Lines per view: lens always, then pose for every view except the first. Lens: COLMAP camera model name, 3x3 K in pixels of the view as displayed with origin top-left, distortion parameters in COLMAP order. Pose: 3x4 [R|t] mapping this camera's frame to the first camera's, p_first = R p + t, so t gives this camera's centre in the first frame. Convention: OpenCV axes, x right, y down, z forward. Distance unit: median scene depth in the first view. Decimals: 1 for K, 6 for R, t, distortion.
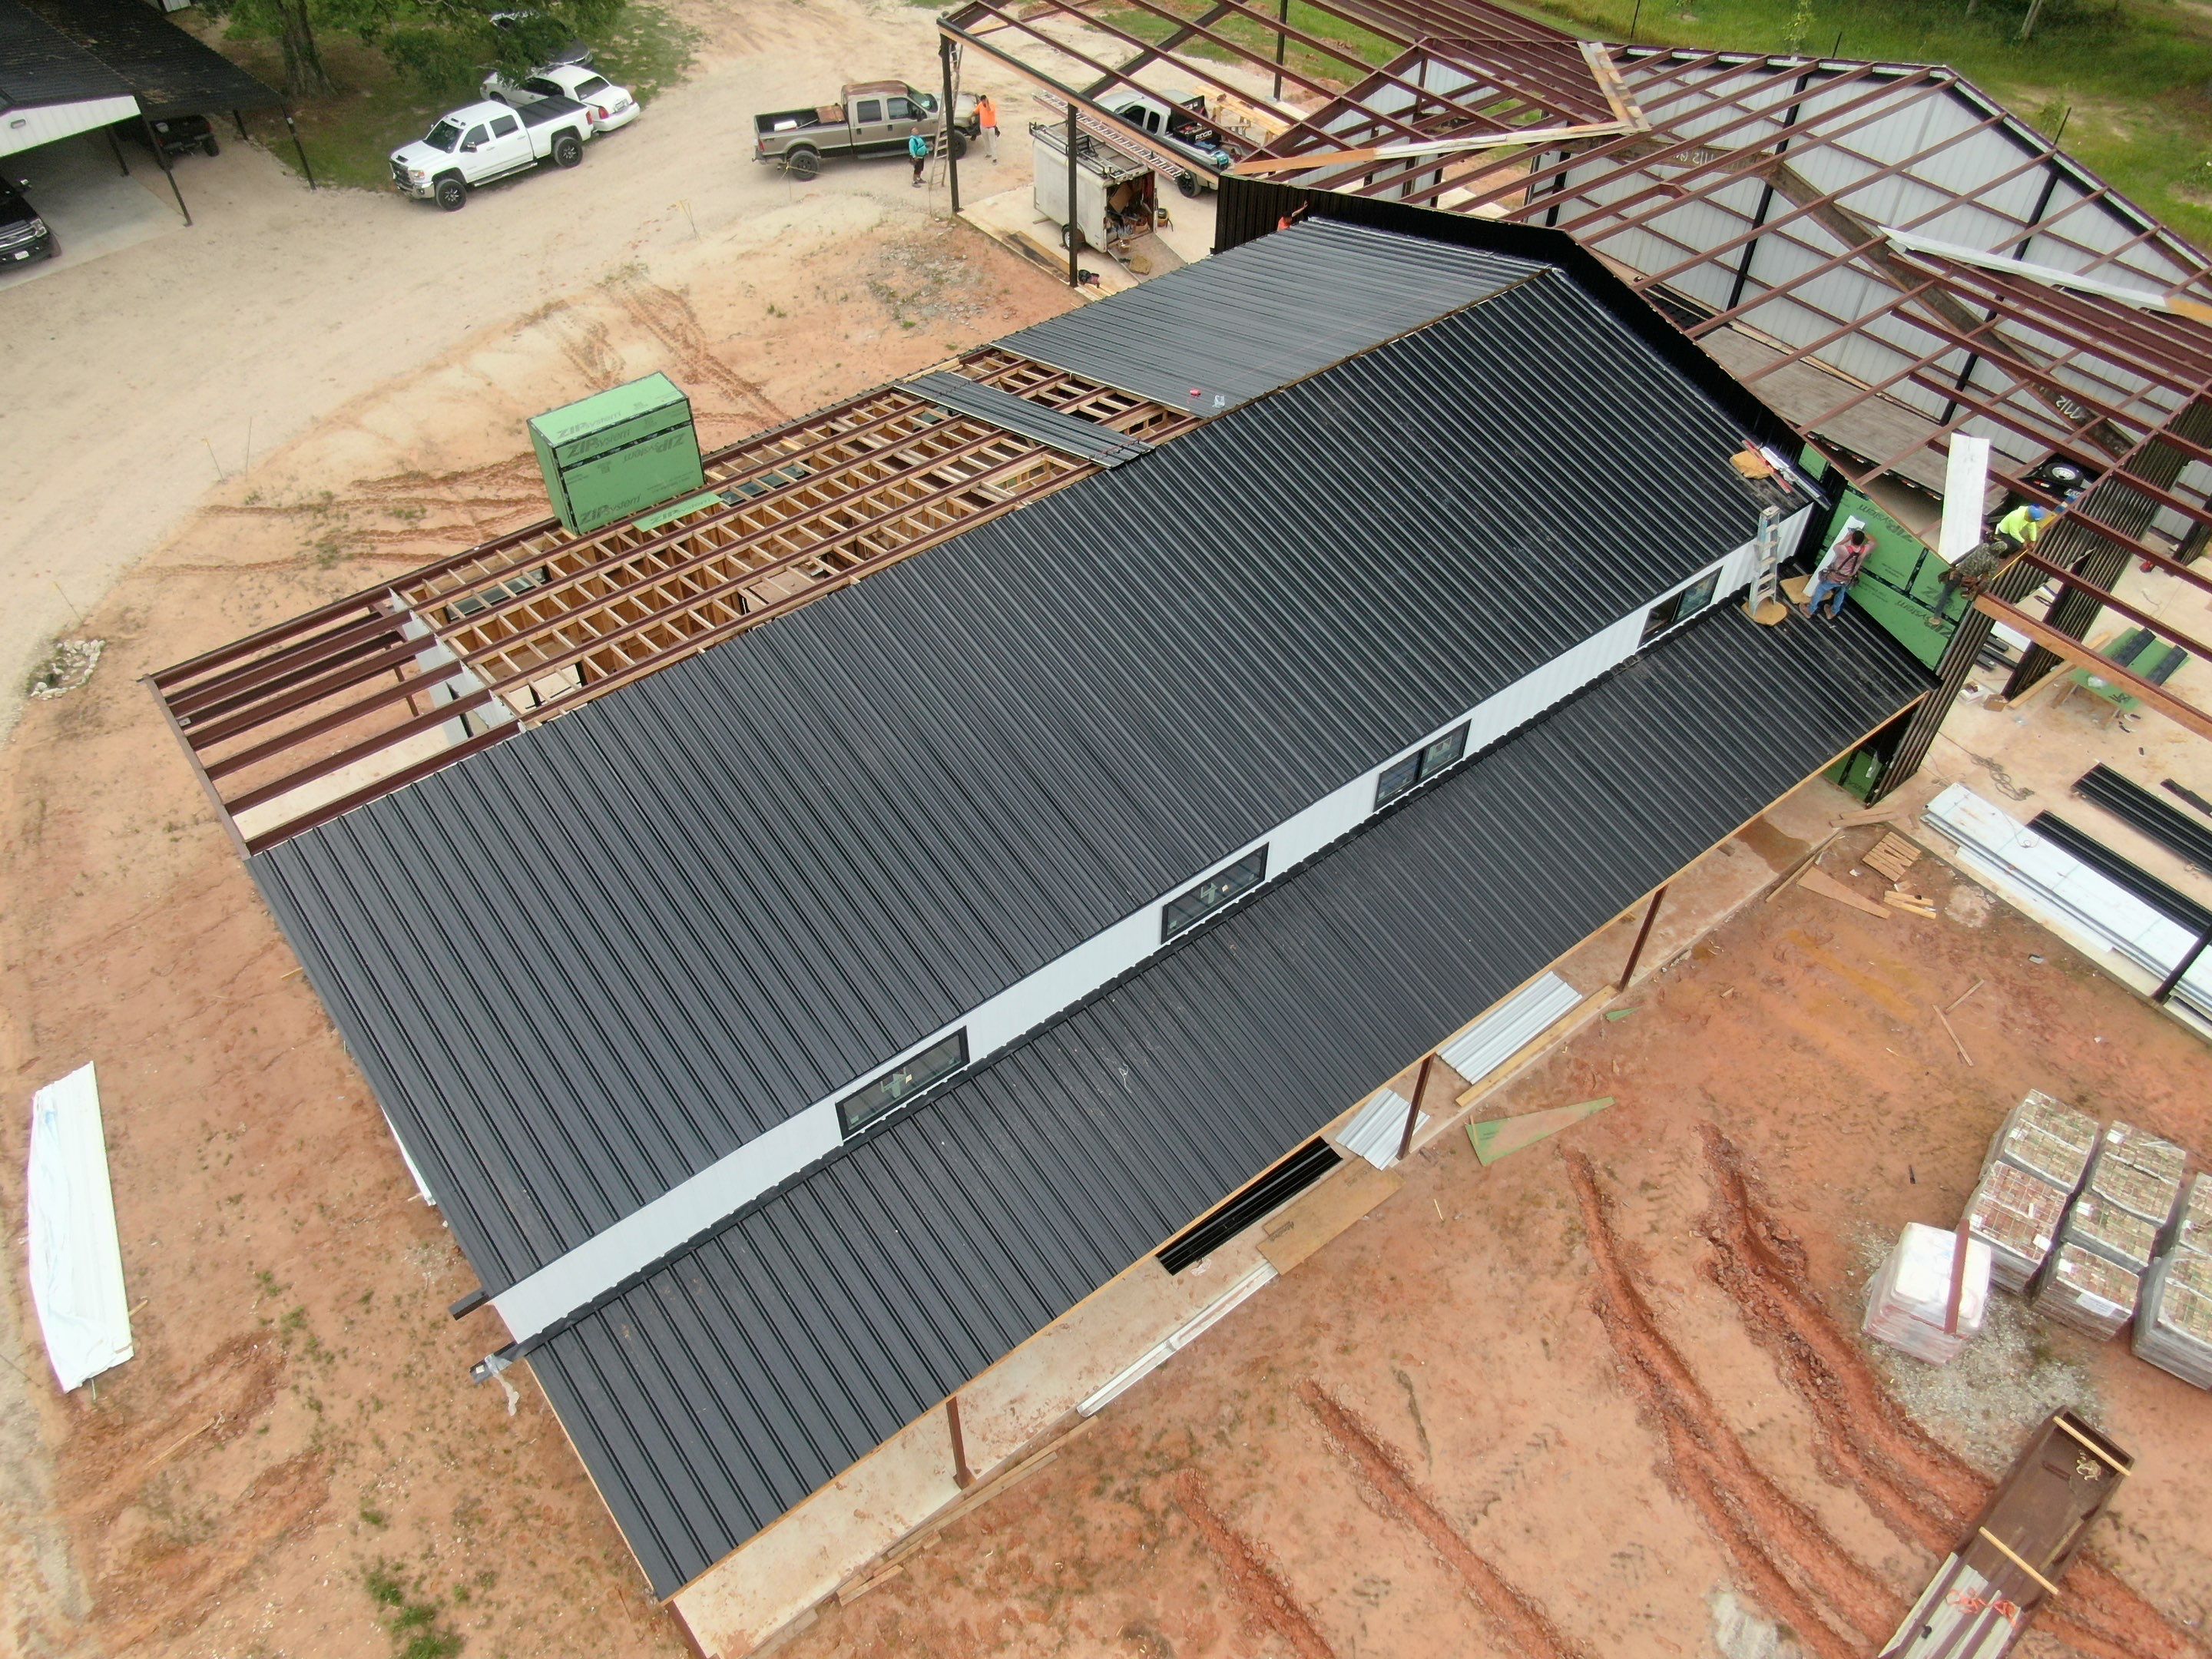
lens RADIAL K [[1595.5, 0, 1111.2], [0, 1595.5, 836.3], [0, 0, 1]] dist [-0.016567, 0.003835]
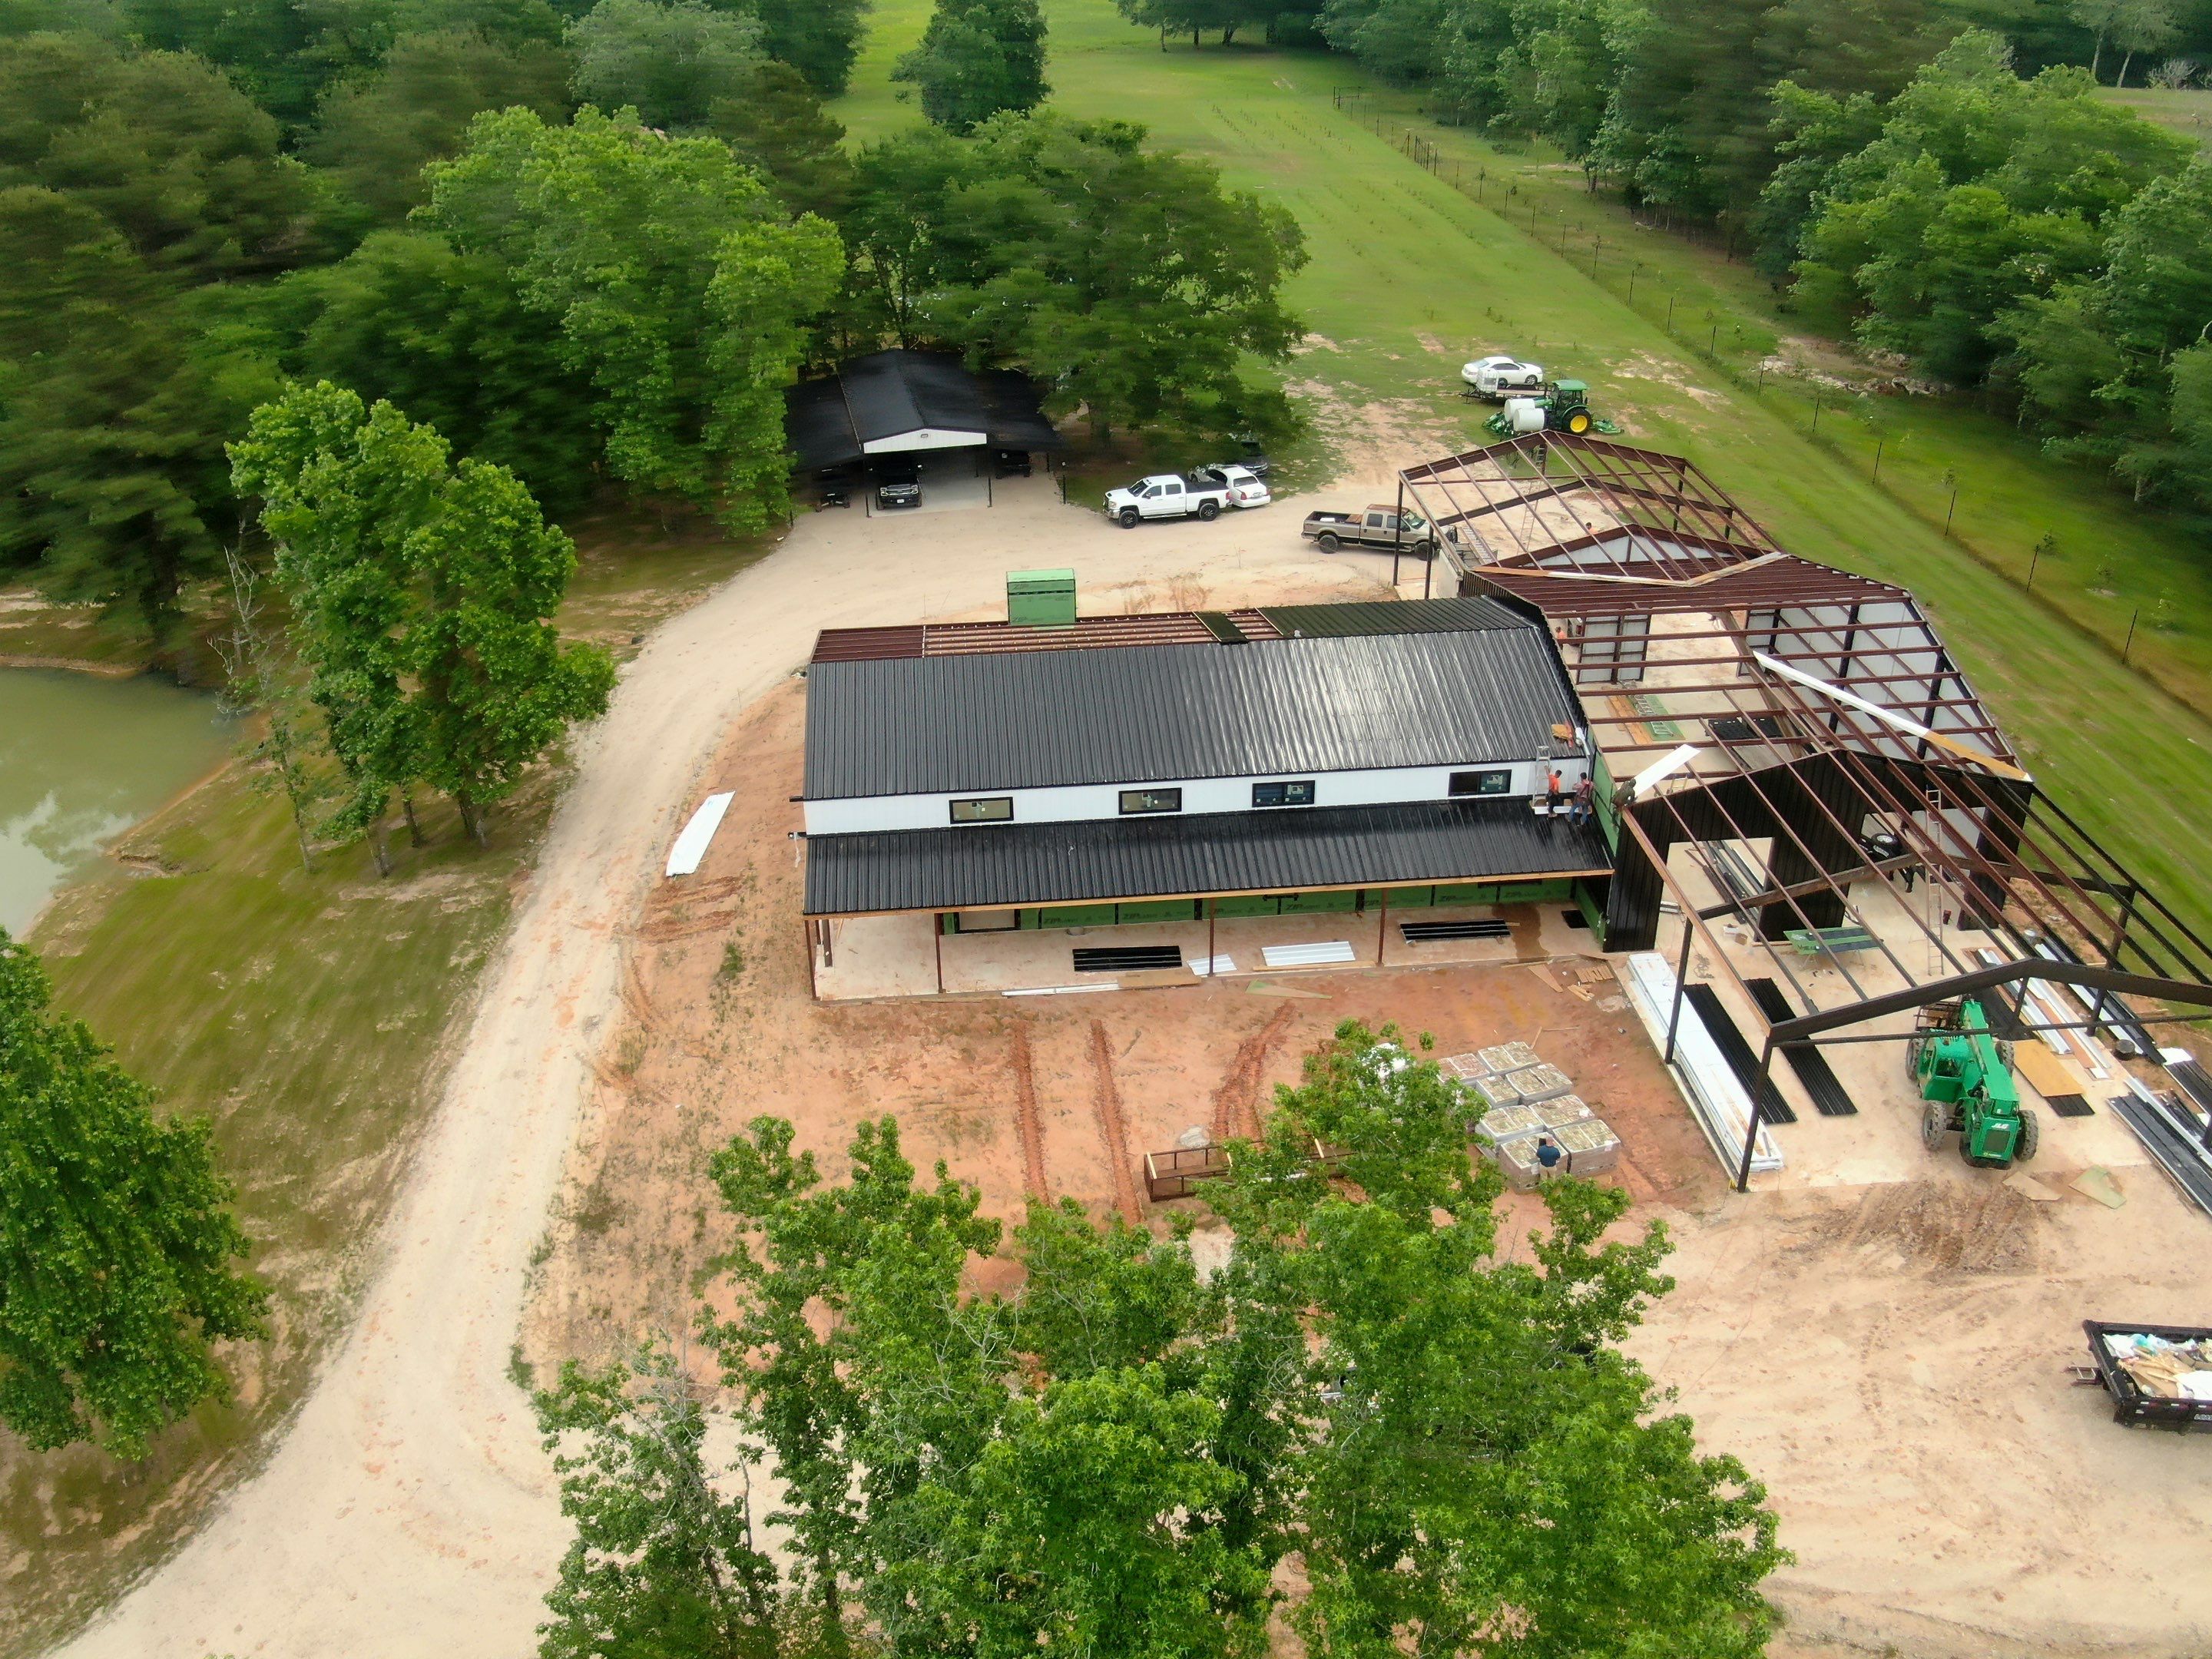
lens RADIAL K [[1938.6, 0, 1106.8], [0, 1938.6, 851.7], [0, 0, 1]] dist [-0.001482, -0.003514]
pose [[0.836917, 0.257564, -0.482939, 0.871950], [-0.388311, 0.901247, -0.192272, 0.418713], [0.385725, 0.348447, 0.854284, -0.841106]]
